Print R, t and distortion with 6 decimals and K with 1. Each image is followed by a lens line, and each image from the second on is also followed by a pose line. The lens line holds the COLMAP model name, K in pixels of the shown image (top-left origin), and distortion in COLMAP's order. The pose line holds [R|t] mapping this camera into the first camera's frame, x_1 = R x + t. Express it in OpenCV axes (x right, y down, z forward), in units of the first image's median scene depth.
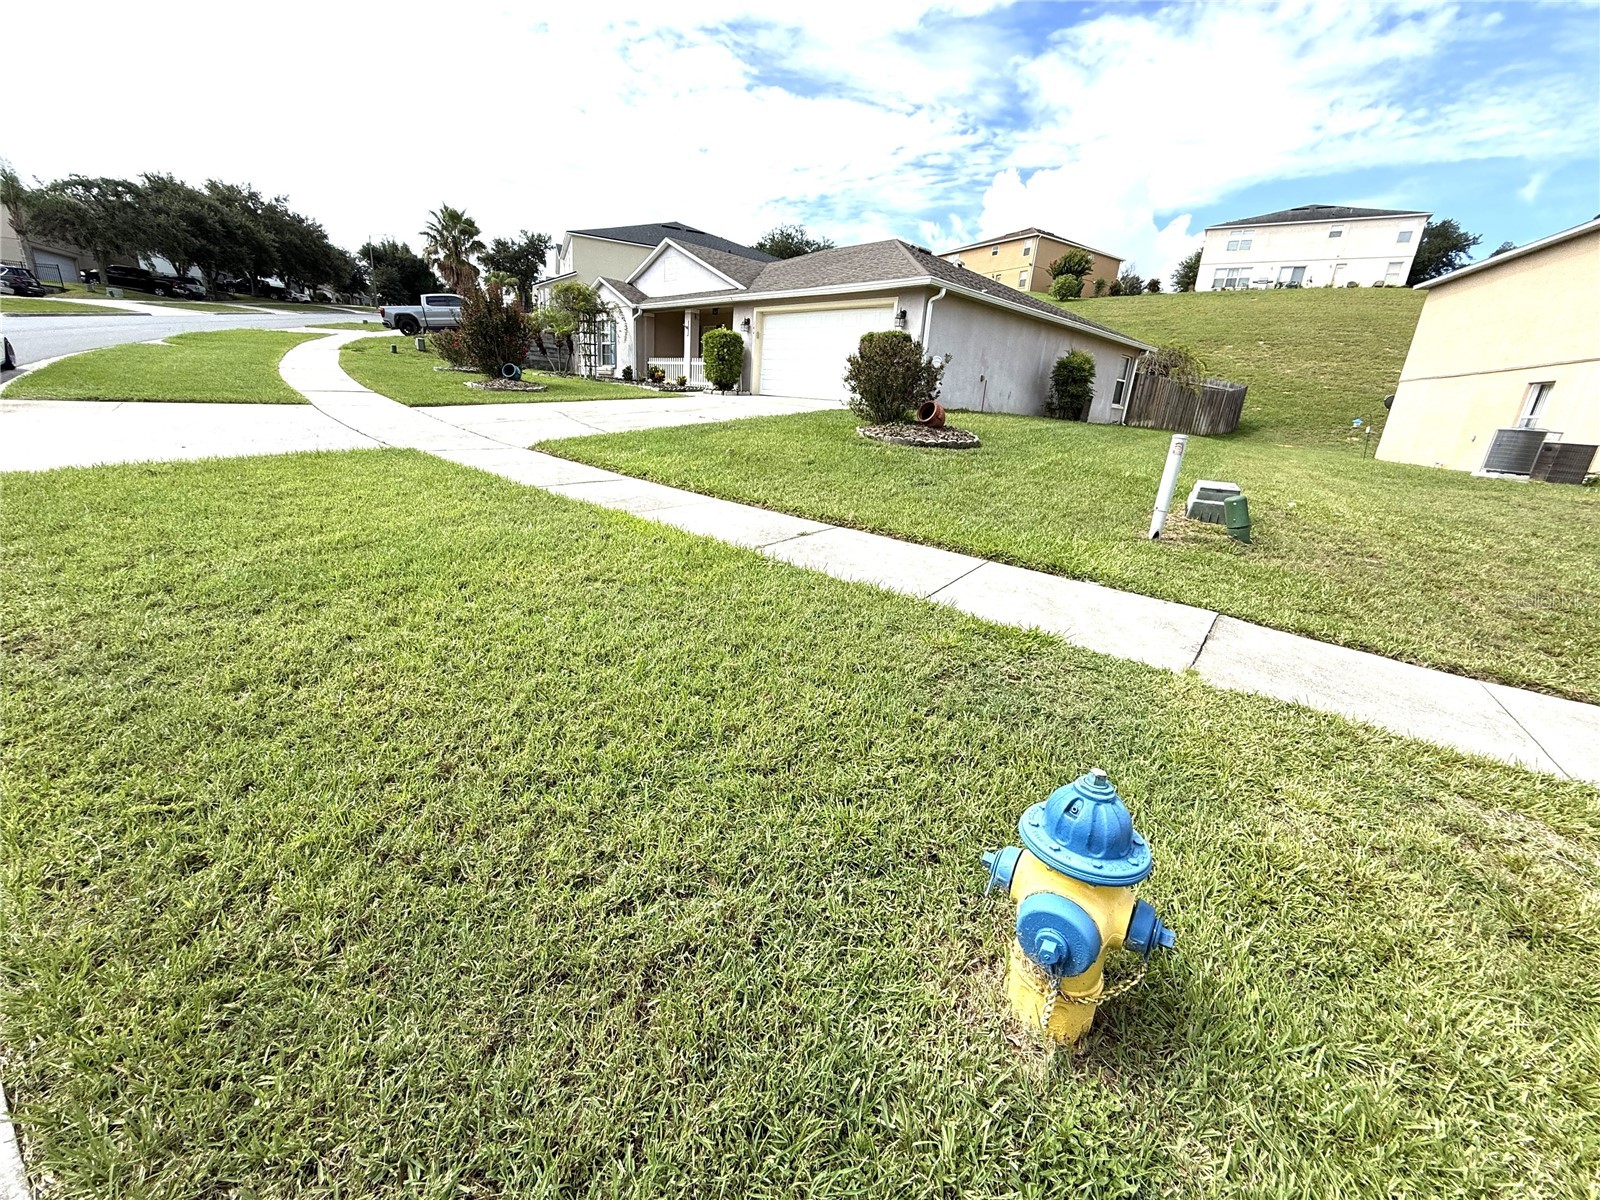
lens RADIAL K [[637.5, 0, 797.6], [0, 637.5, 600.2], [0, 0, 1]] dist [-0.000639, -0.000282]
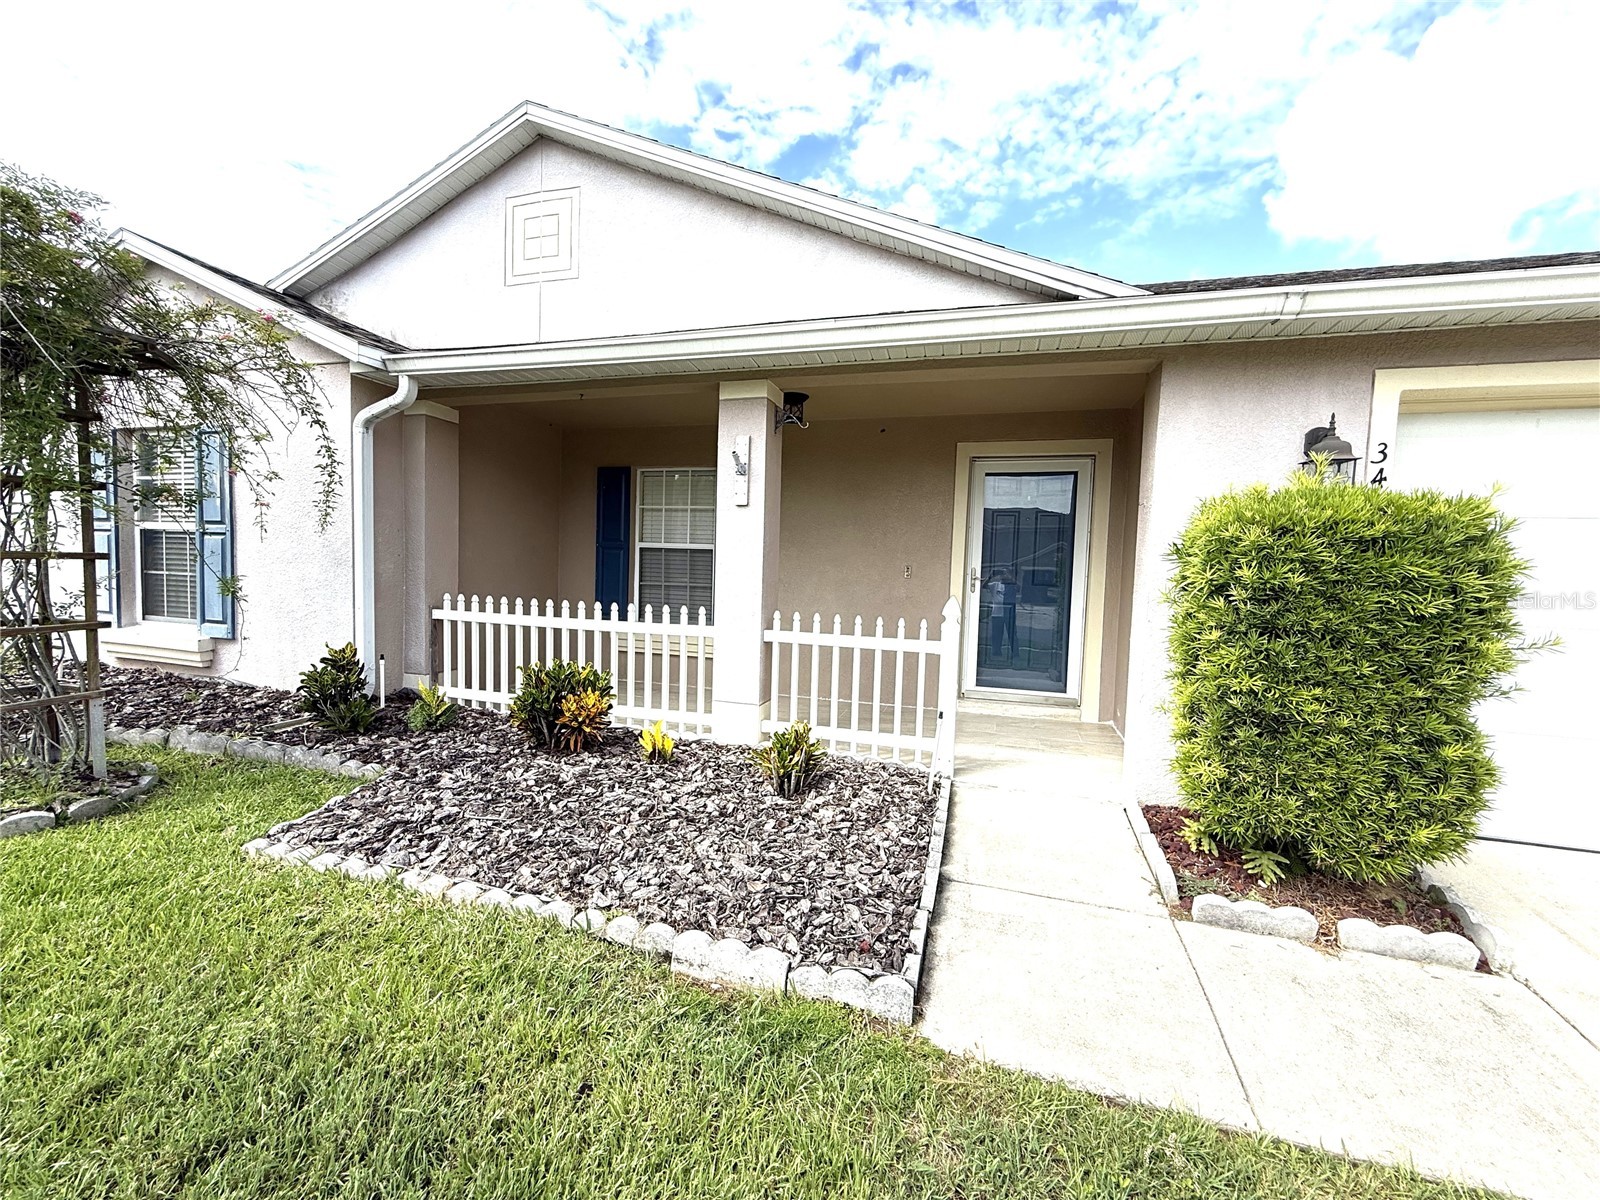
lens RADIAL K [[637.5, 0, 797.6], [0, 637.5, 600.2], [0, 0, 1]] dist [-0.000639, -0.000282]
pose [[0.868950, -0.064342, 0.490699, -0.238934], [0.173717, 0.968078, -0.180687, -0.325478], [-0.463409, 0.242250, 0.852389, 0.774535]]
